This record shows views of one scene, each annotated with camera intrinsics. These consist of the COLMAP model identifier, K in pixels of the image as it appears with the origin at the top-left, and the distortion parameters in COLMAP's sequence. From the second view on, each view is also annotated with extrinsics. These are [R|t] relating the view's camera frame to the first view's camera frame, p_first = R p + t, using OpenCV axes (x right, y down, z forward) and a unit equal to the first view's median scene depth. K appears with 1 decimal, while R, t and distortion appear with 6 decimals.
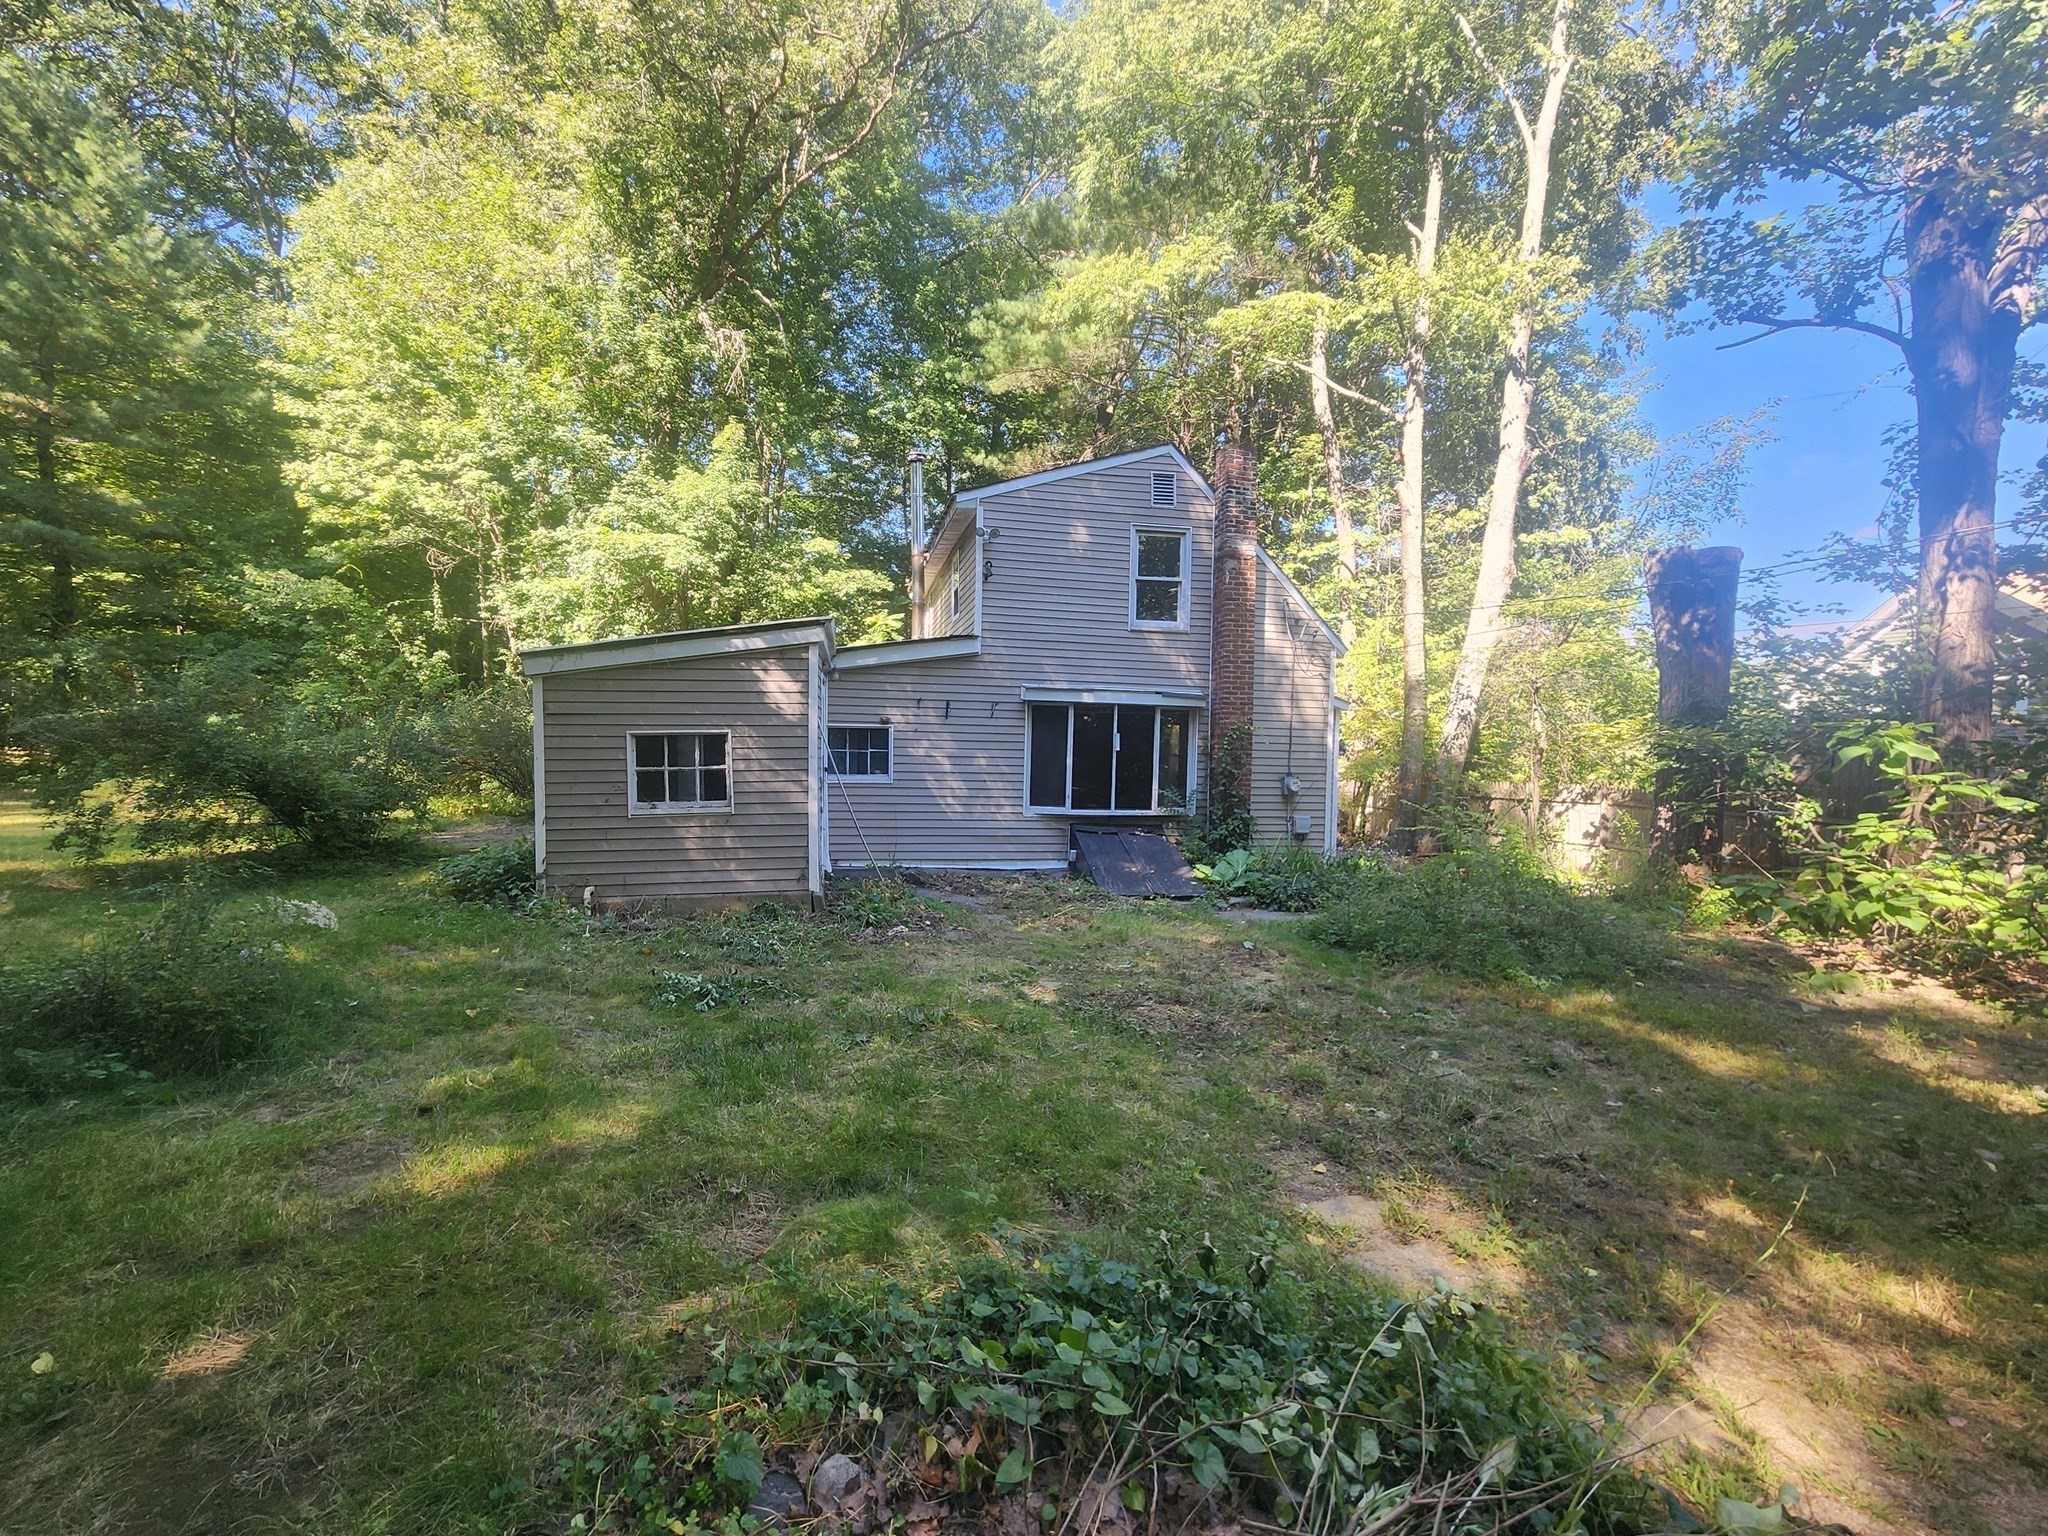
lens RADIAL K [[831.3, 0, 1037.2], [0, 831.3, 764.1], [0, 0, 1]] dist [0.005475, 0.000039]
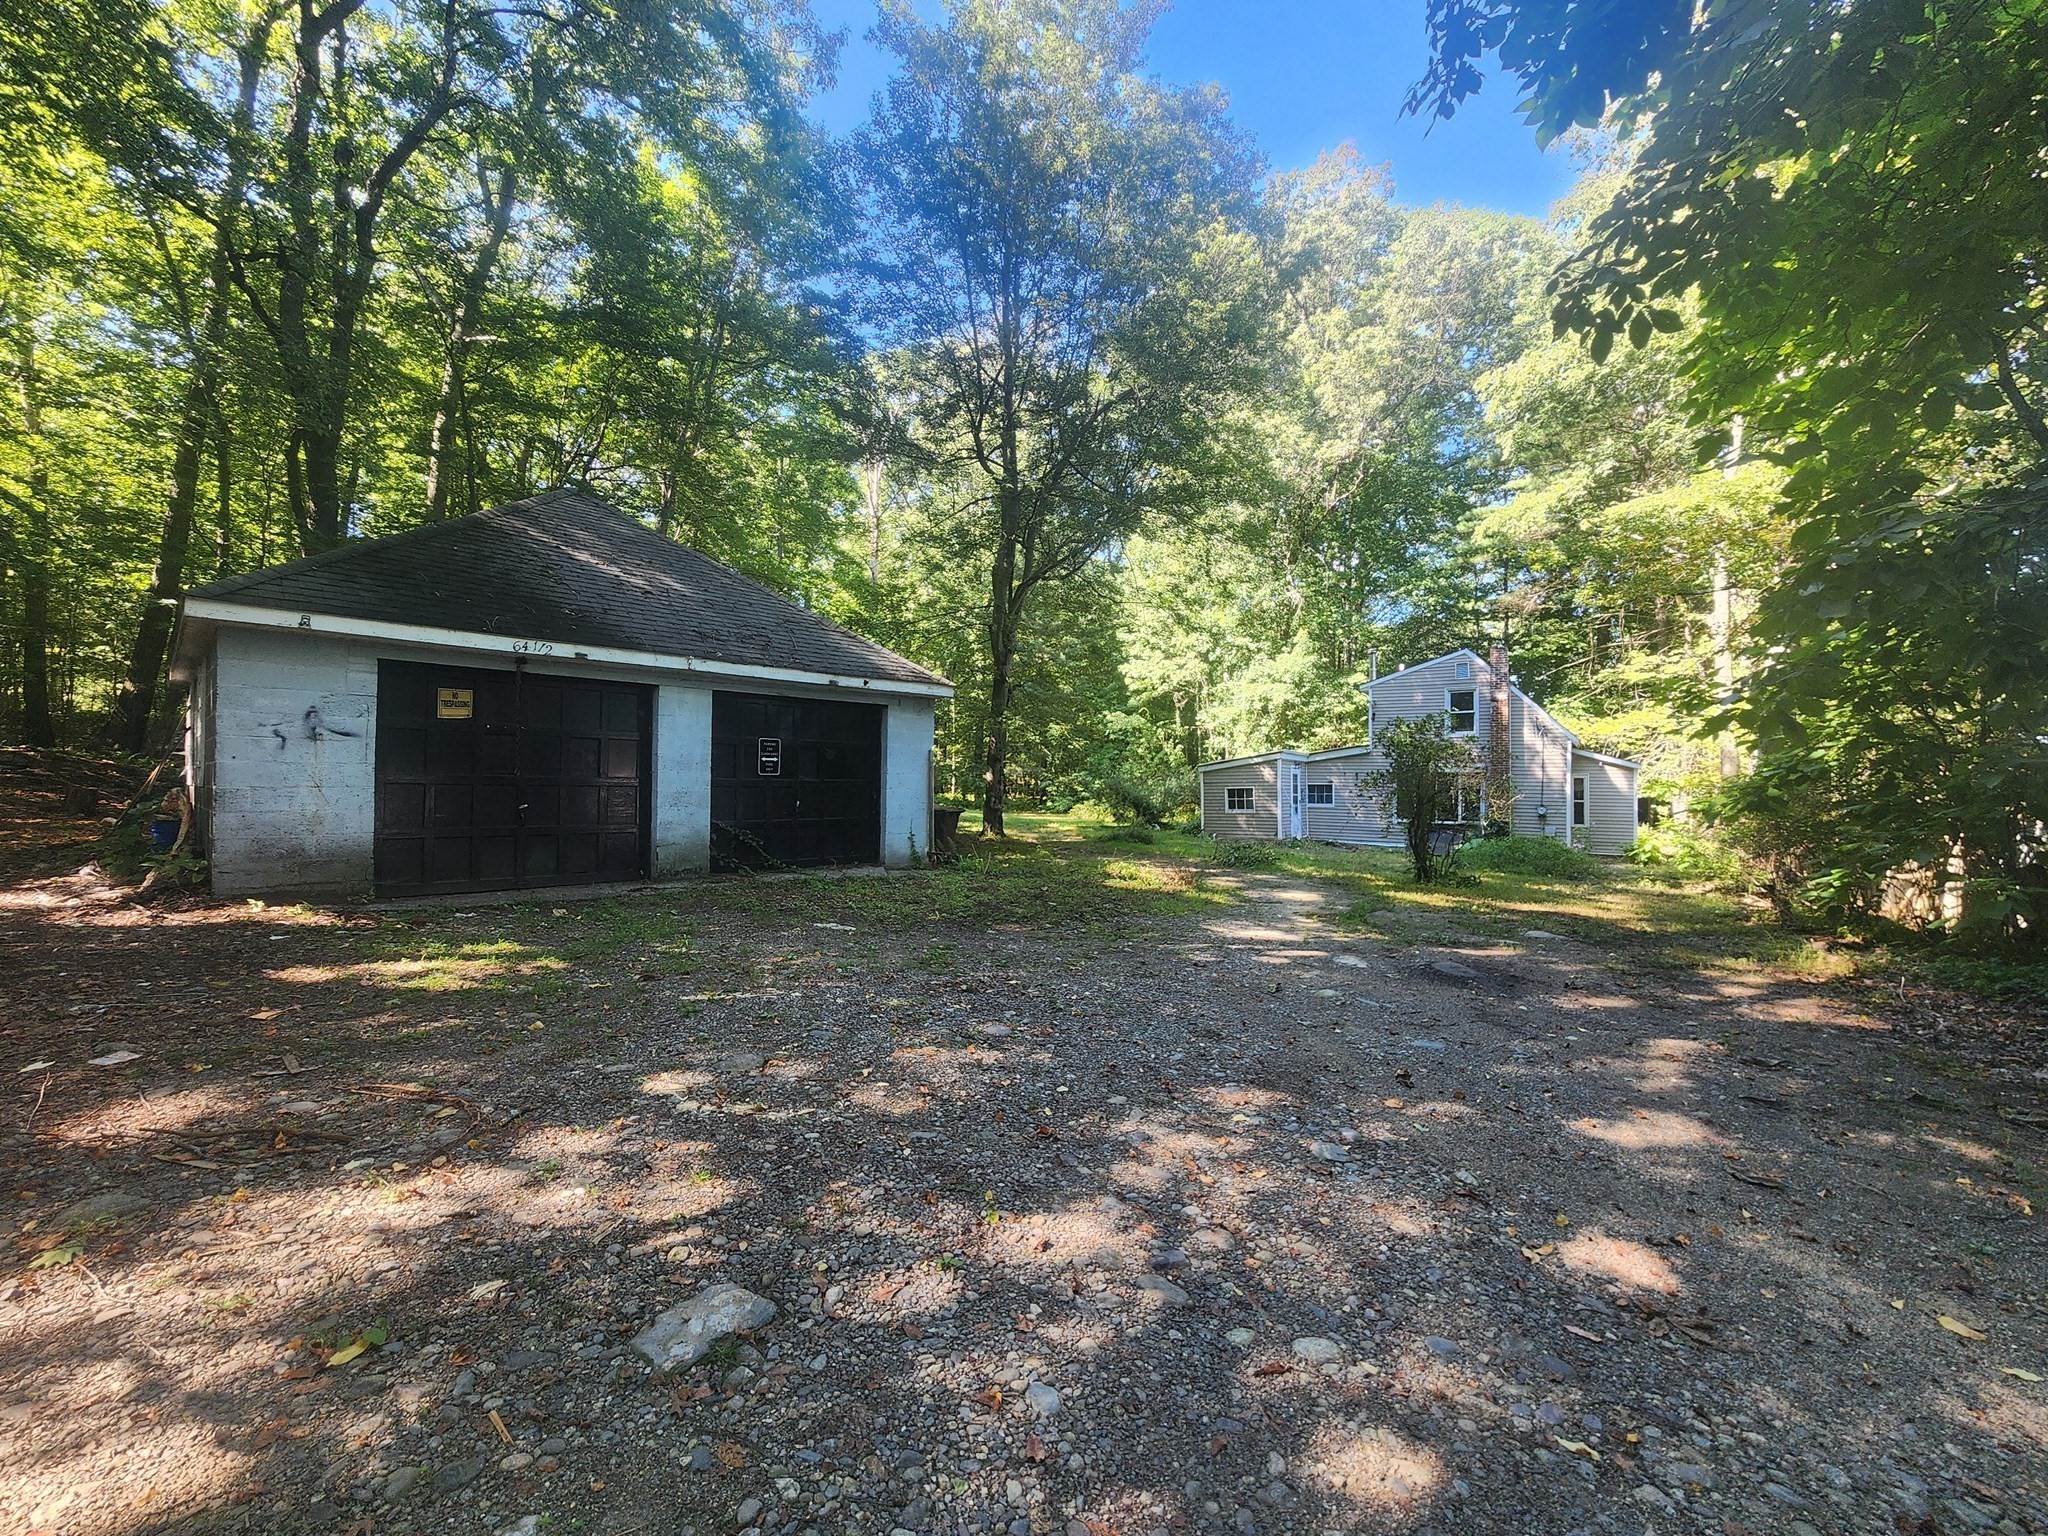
lens RADIAL K [[831.3, 0, 1037.2], [0, 831.3, 764.1], [0, 0, 1]] dist [0.005475, 0.000039]
pose [[0.703589, -0.029220, -0.710006, 0.496406], [-0.013230, 0.998442, -0.054200, 0.020788], [0.710484, 0.047528, 0.702107, -0.692907]]
